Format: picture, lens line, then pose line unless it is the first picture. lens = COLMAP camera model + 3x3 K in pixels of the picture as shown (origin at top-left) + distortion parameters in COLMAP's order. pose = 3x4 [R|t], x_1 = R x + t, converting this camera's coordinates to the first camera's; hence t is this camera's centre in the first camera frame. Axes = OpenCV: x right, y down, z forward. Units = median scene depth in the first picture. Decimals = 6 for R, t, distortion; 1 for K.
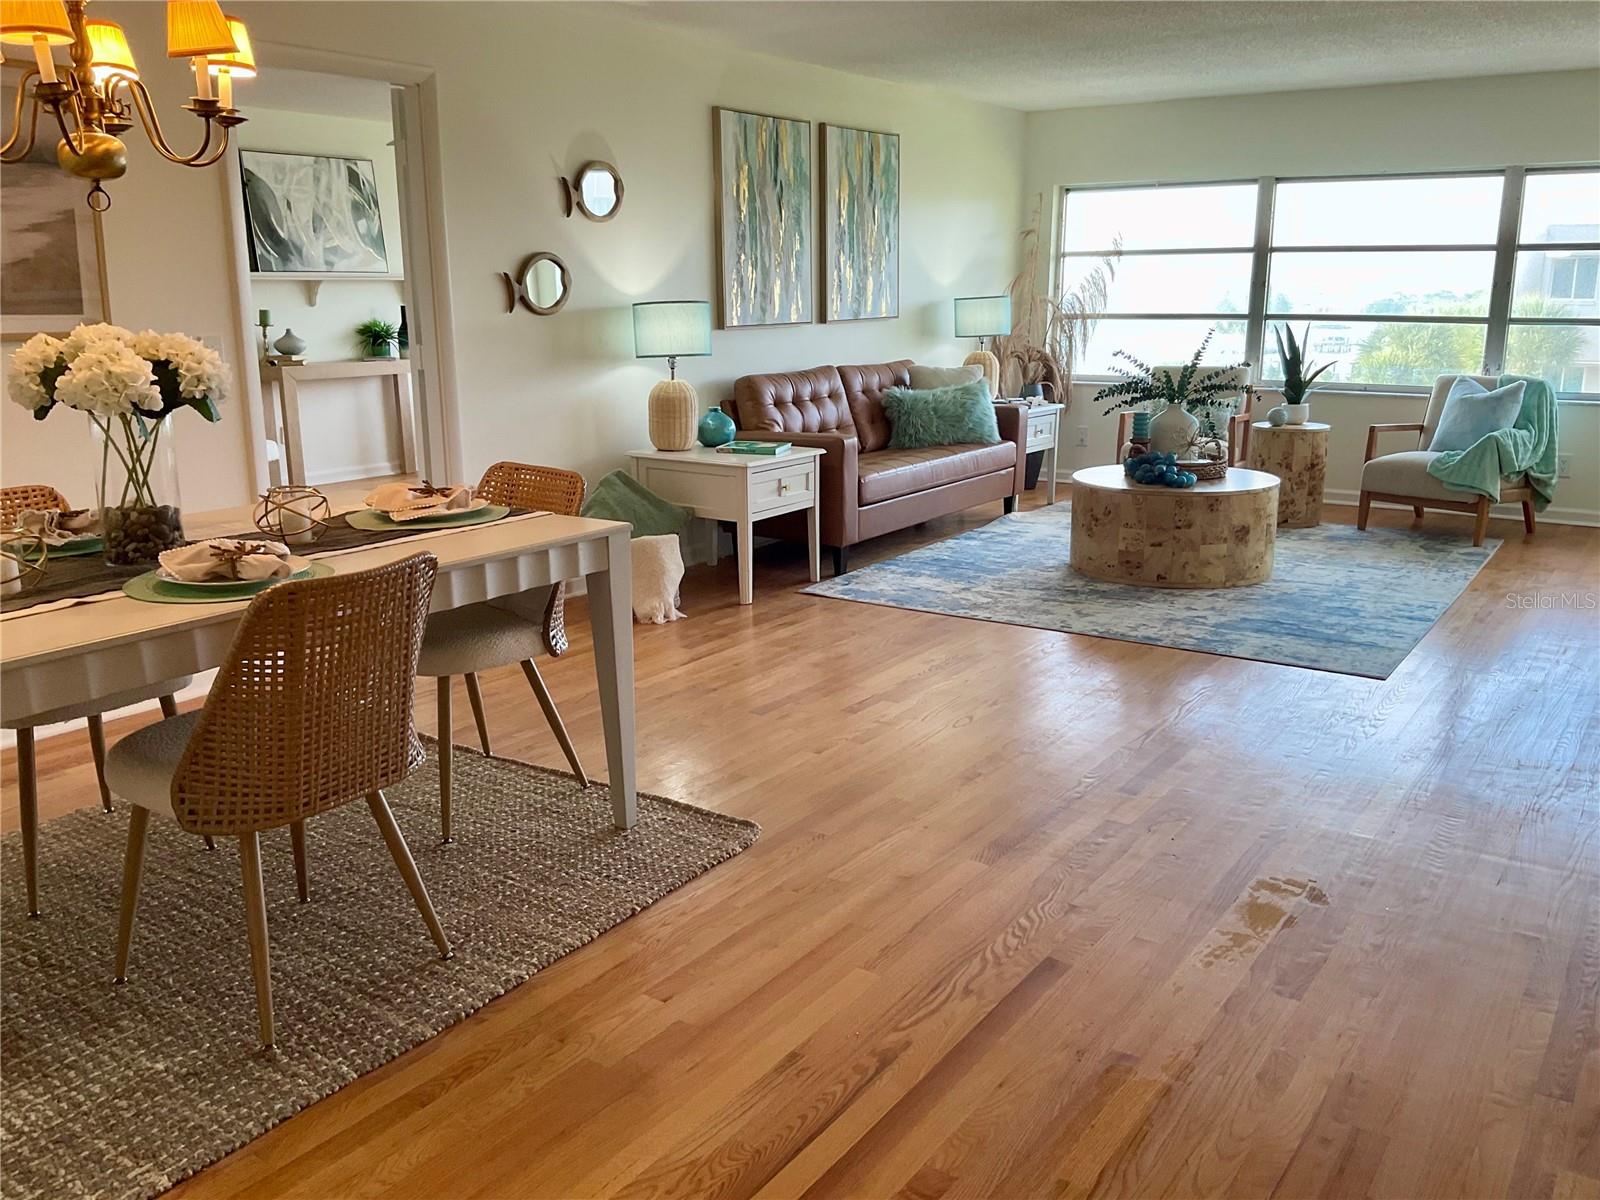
lens RADIAL K [[1354.2, 0, 794.0], [0, 1354.2, 596.6], [0, 0, 1]] dist [0.080807, -0.155458]
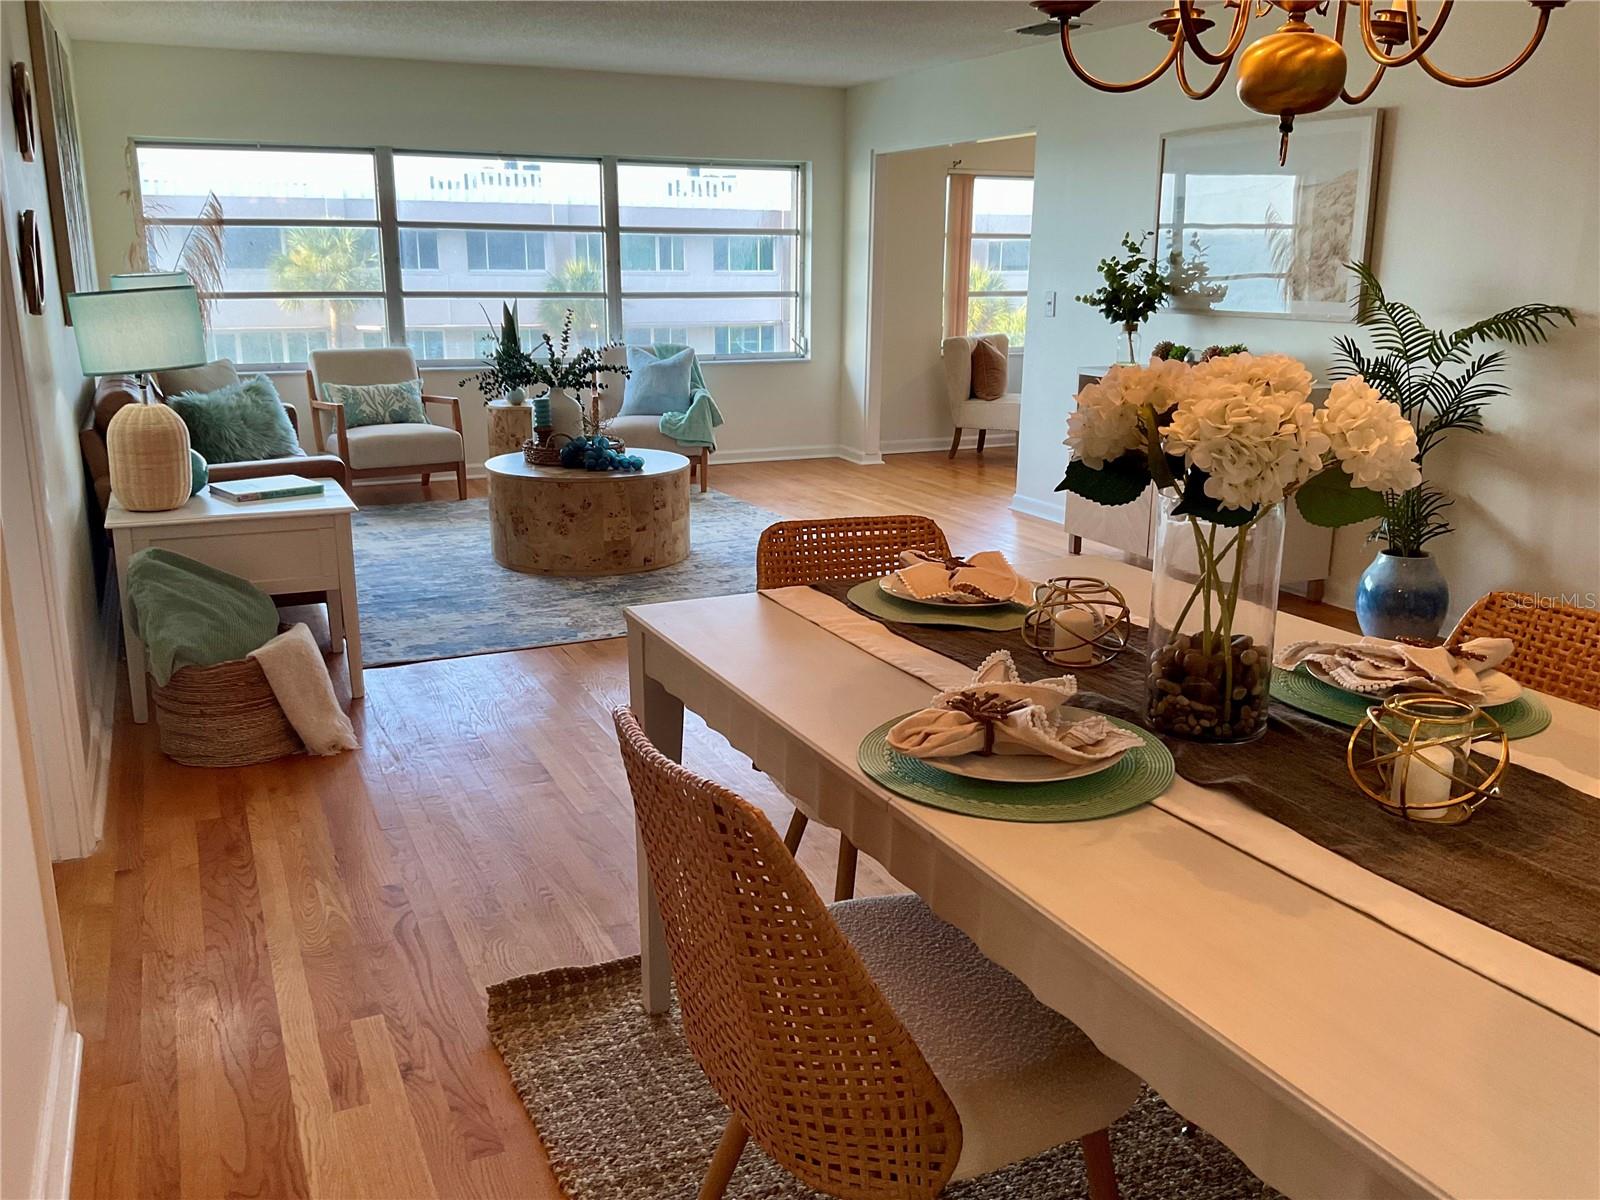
lens RADIAL K [[1354.2, 0, 798.7], [0, 1354.2, 599.4], [0, 0, 1]] dist [0.080807, -0.155458]
pose [[0.512664, -0.205909, 0.833533, -0.860130], [0.187632, 0.974220, 0.125260, -0.154158], [-0.837837, 0.092181, 0.538082, 0.652251]]
